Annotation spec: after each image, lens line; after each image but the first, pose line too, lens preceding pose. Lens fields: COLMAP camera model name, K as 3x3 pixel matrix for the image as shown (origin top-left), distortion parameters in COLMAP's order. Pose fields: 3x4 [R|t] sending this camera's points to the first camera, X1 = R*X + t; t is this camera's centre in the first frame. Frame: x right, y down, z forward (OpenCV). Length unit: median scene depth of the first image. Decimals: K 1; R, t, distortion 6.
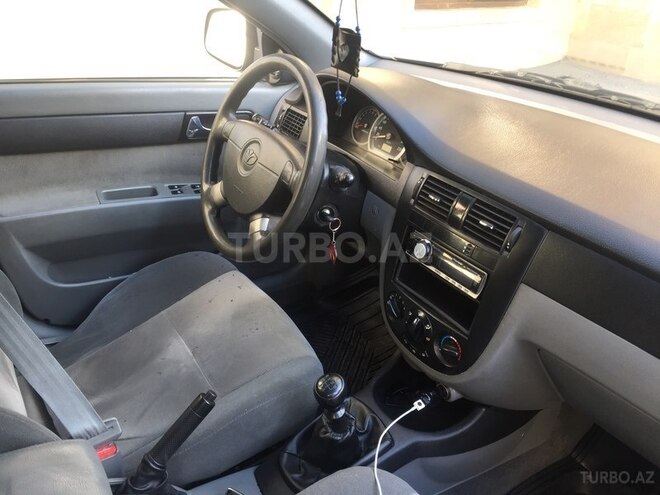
lens RADIAL K [[566.5, 0, 330.0], [0, 566.5, 247.5], [0, 0, 1]] dist [0.095925, -0.121565]
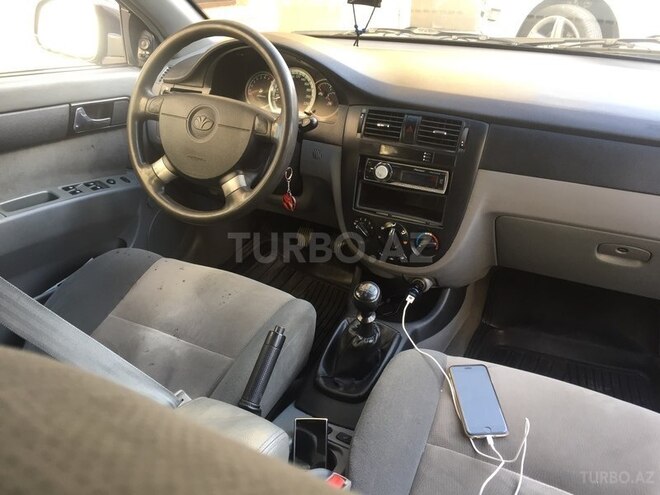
lens RADIAL K [[566.5, 0, 330.0], [0, 566.5, 247.5], [0, 0, 1]] dist [0.095925, -0.121565]
pose [[0.864917, -0.250204, 0.435104, -0.396486], [0.257072, 0.965385, 0.044121, 0.062711], [-0.431082, 0.073692, 0.899298, -0.005747]]
